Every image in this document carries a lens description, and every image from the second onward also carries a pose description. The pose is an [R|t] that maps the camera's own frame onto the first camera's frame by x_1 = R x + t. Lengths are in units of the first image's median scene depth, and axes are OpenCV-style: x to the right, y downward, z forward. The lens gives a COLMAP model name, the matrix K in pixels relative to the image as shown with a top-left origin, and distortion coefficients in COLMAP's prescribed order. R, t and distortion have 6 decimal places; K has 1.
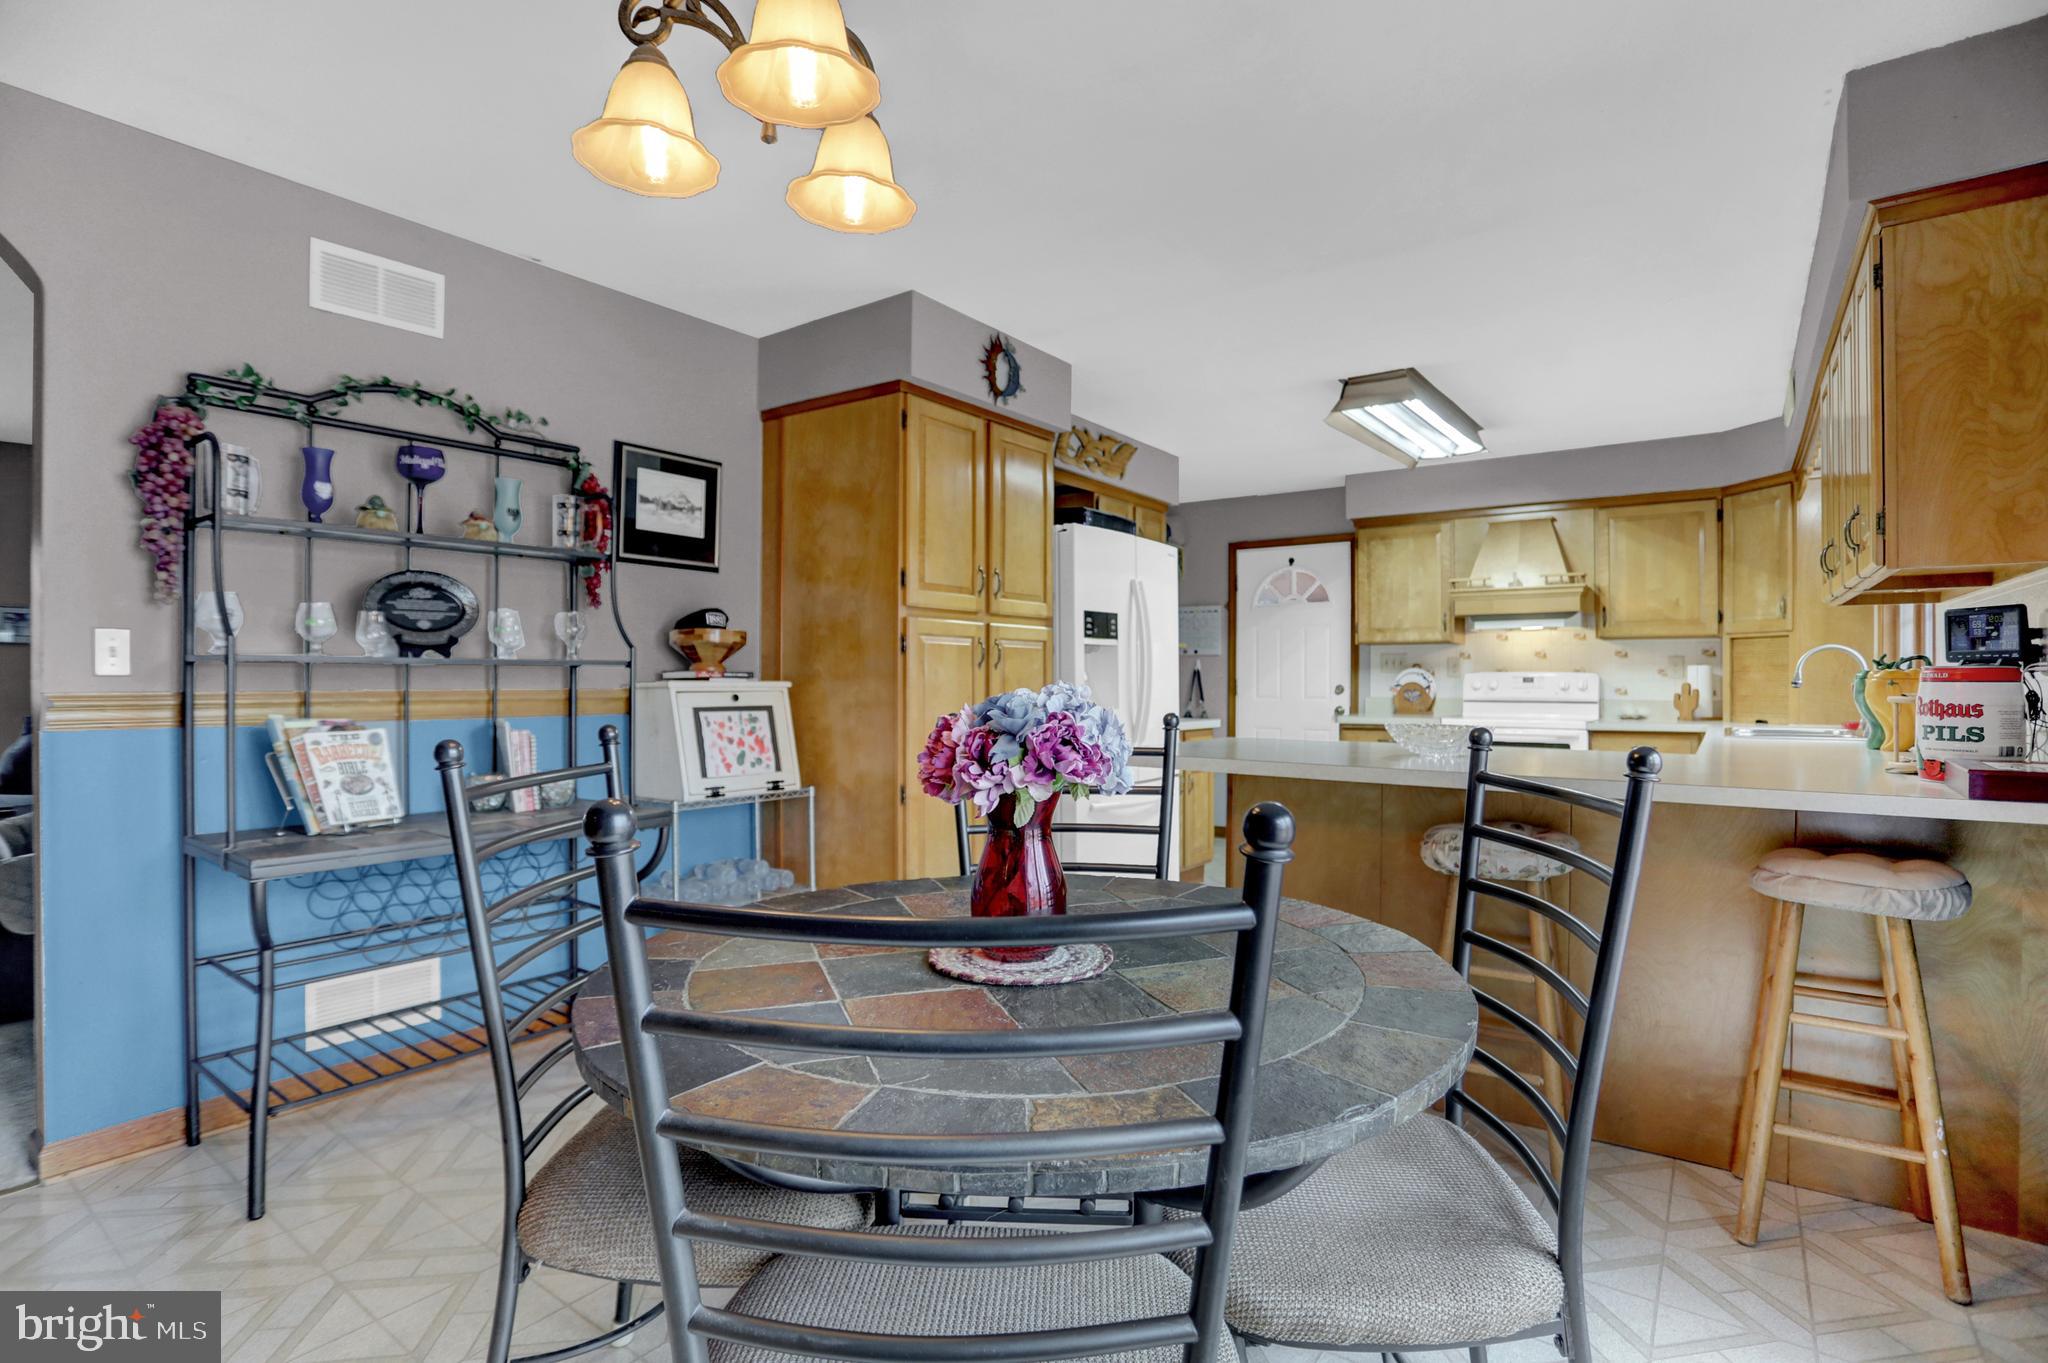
lens RADIAL K [[993.3, 0, 1017.8], [0, 993.3, 687.4], [0, 0, 1]] dist [-0.064081, 0.018474]
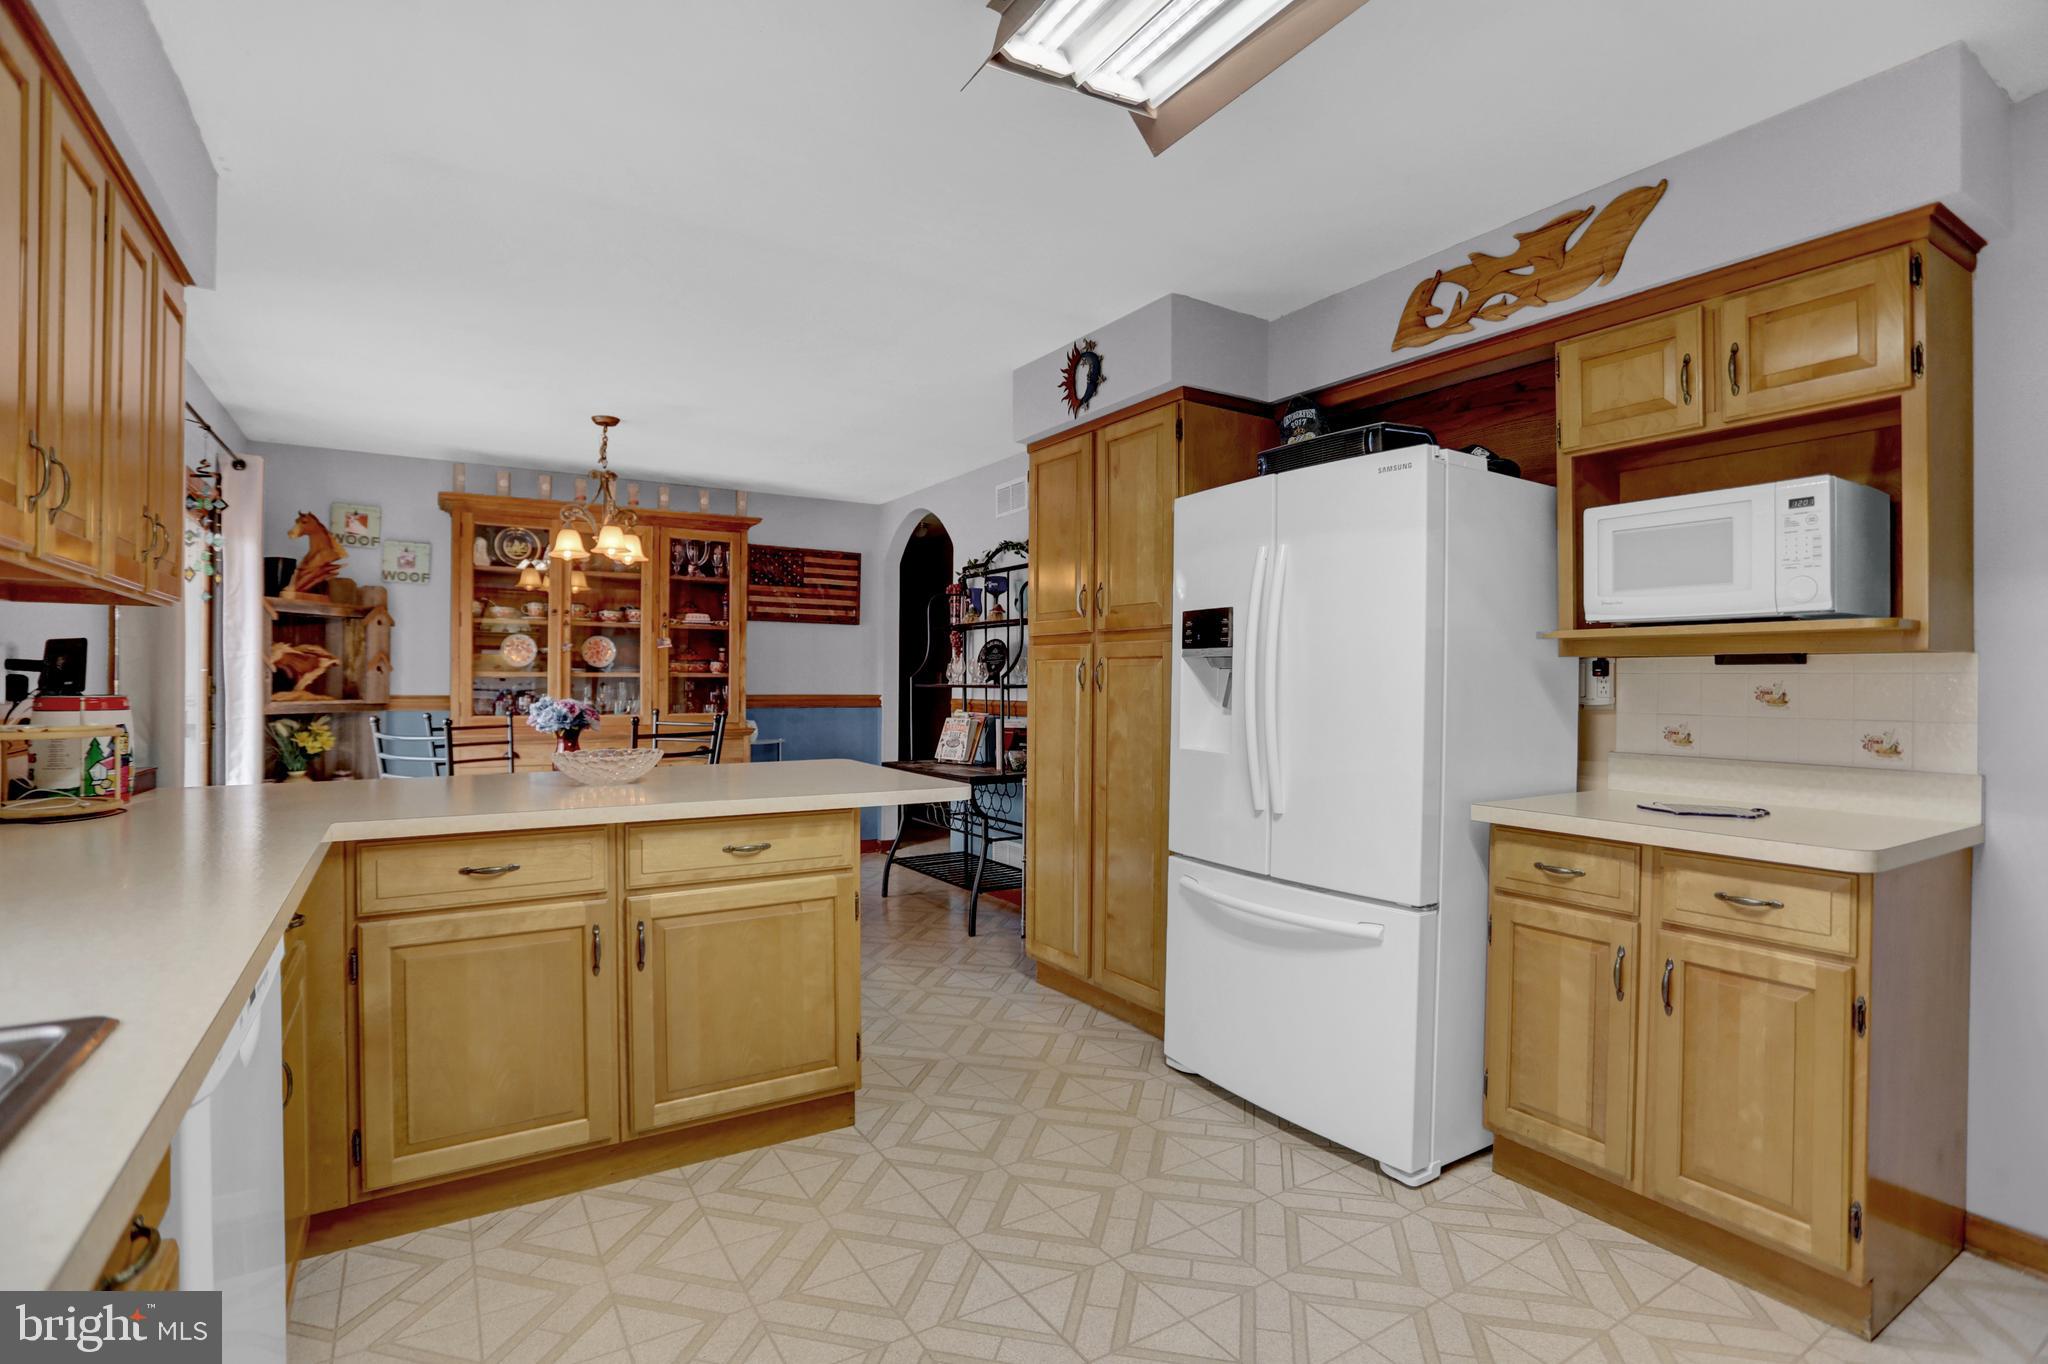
lens RADIAL K [[993.3, 0, 1074.4], [0, 993.3, 686.6], [0, 0, 1]] dist [-0.064081, 0.018474]
pose [[-0.343030, 0.001875, -0.939323, 0.615634], [-0.013626, 0.999883, 0.006972, -0.020534], [0.939226, 0.015191, -0.342964, 0.923877]]
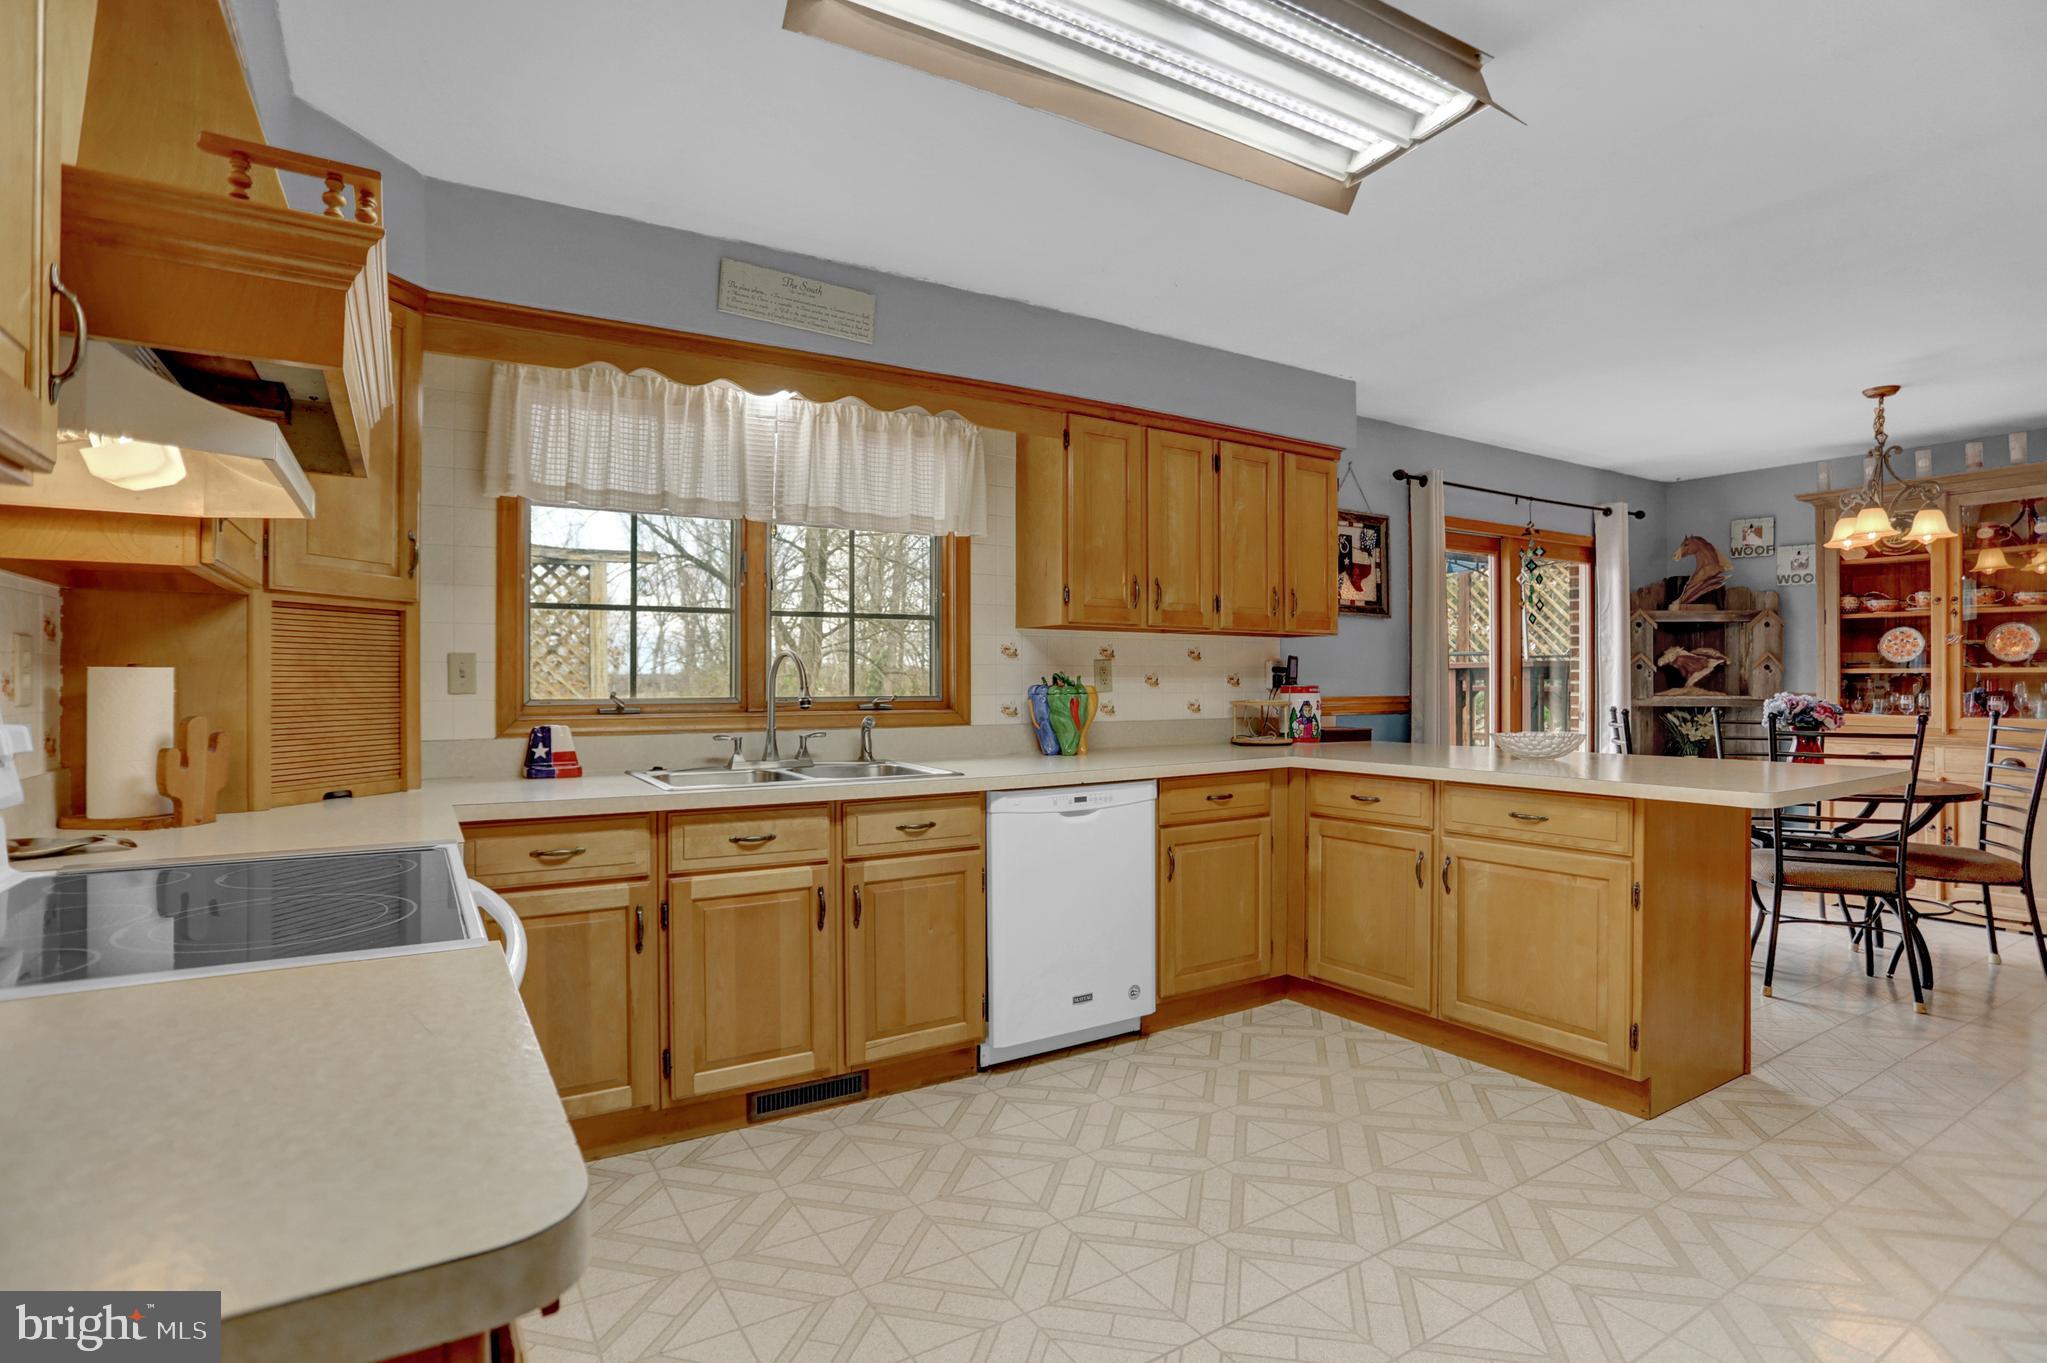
lens RADIAL K [[992.8, 0, 1001.4], [0, 992.8, 660.9], [0, 0, 1]] dist [-0.064081, 0.018474]
pose [[-0.923341, 0.008148, 0.383895, 0.301668], [0.003649, 0.999916, -0.012447, -0.019244], [-0.383964, -0.010092, -0.923293, 1.222963]]
